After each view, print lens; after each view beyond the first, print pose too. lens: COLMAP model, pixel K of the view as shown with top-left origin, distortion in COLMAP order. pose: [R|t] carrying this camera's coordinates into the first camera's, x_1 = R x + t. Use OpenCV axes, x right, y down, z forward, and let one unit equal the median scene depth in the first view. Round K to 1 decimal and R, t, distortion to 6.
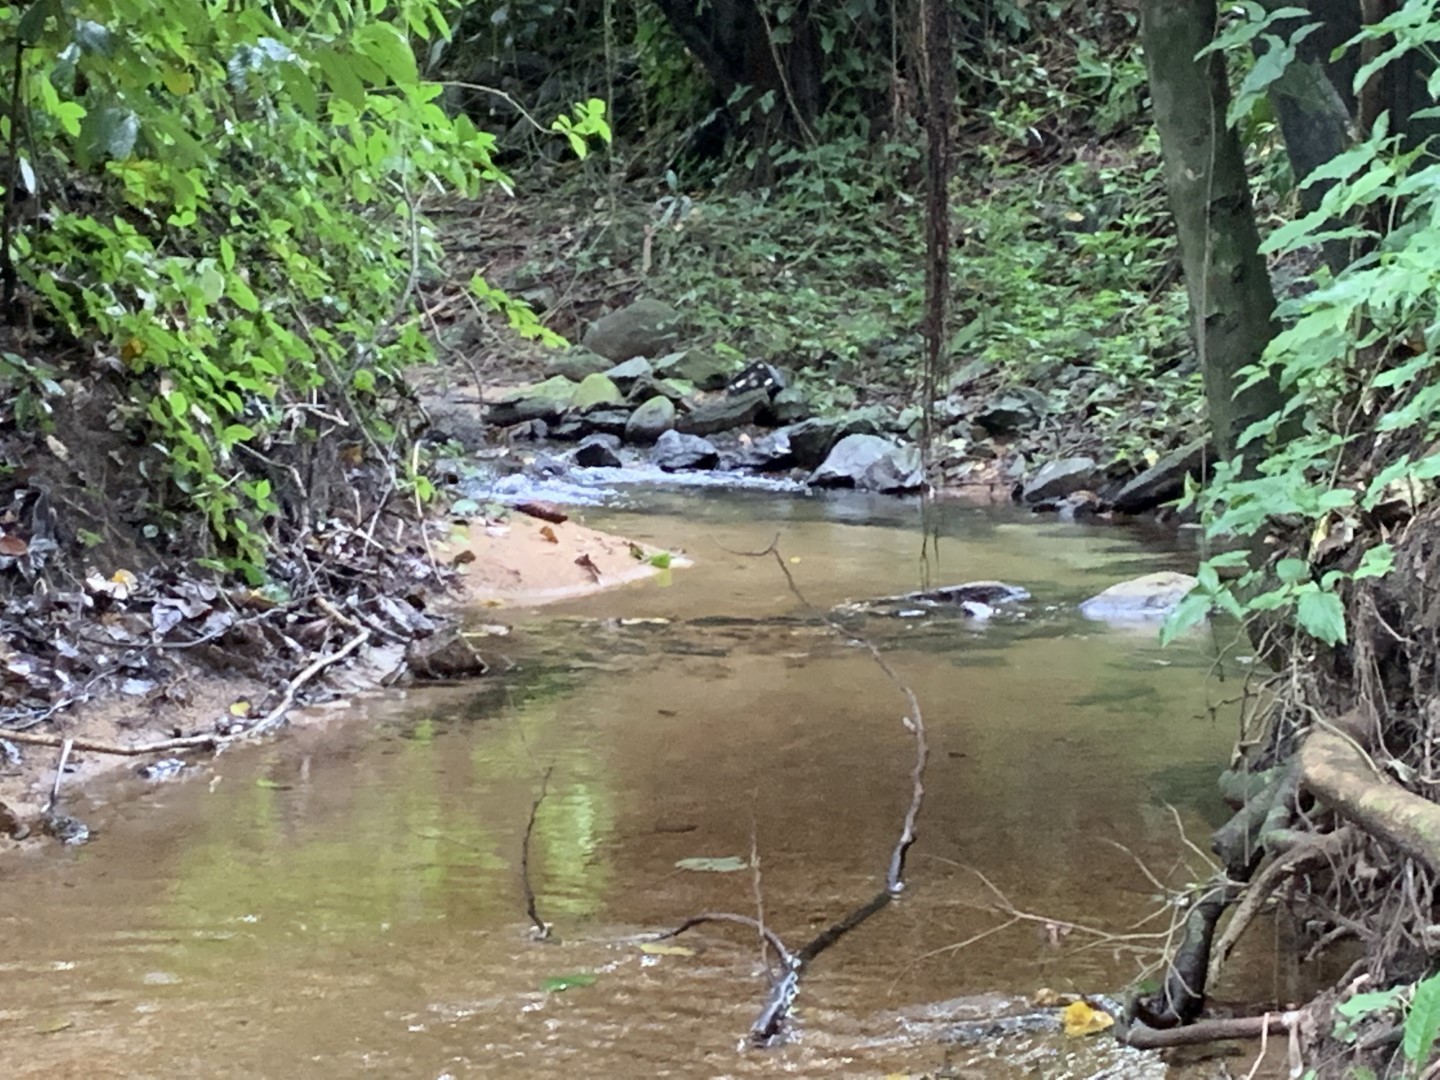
lens RADIAL K [[3943.7, 0, 720.0], [0, 3943.7, 540.0], [0, 0, 1]] dist [0.025835, 0.000000]
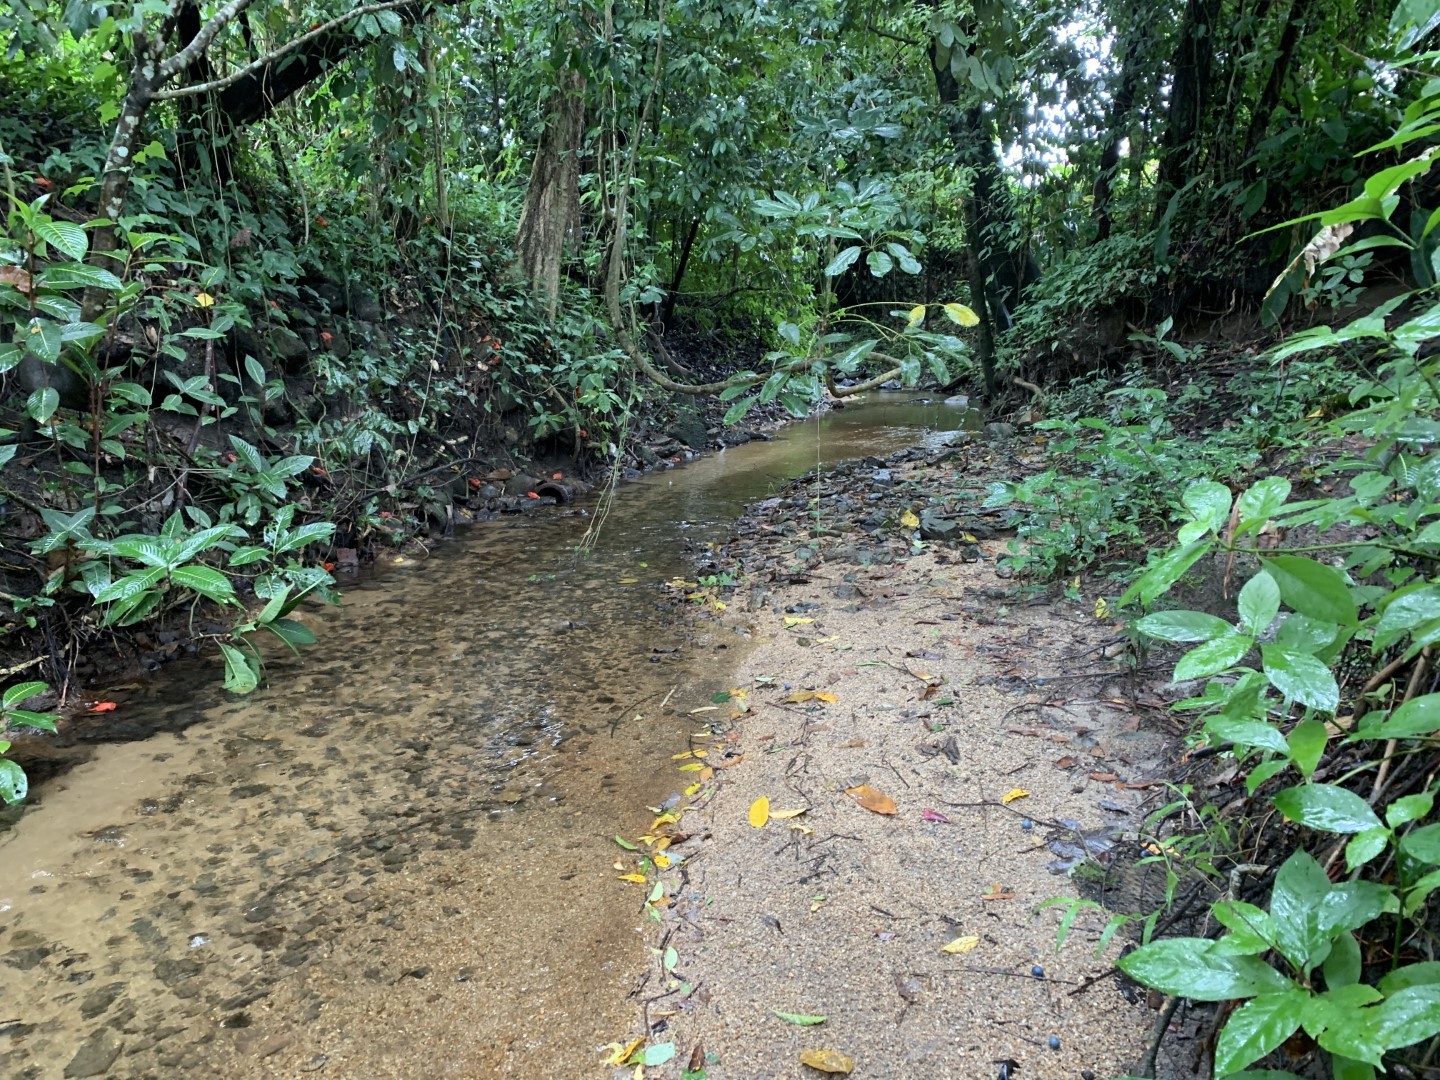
lens RADIAL K [[1104.8, 0, 720.2], [0, 1104.8, 539.9], [0, 0, 1]] dist [0.015385, -0.016771]
pose [[0.998853, -0.001548, -0.047857, -0.332153], [0.005599, 0.996396, 0.084643, 0.177604], [0.047553, -0.084814, 0.995261, -1.251517]]
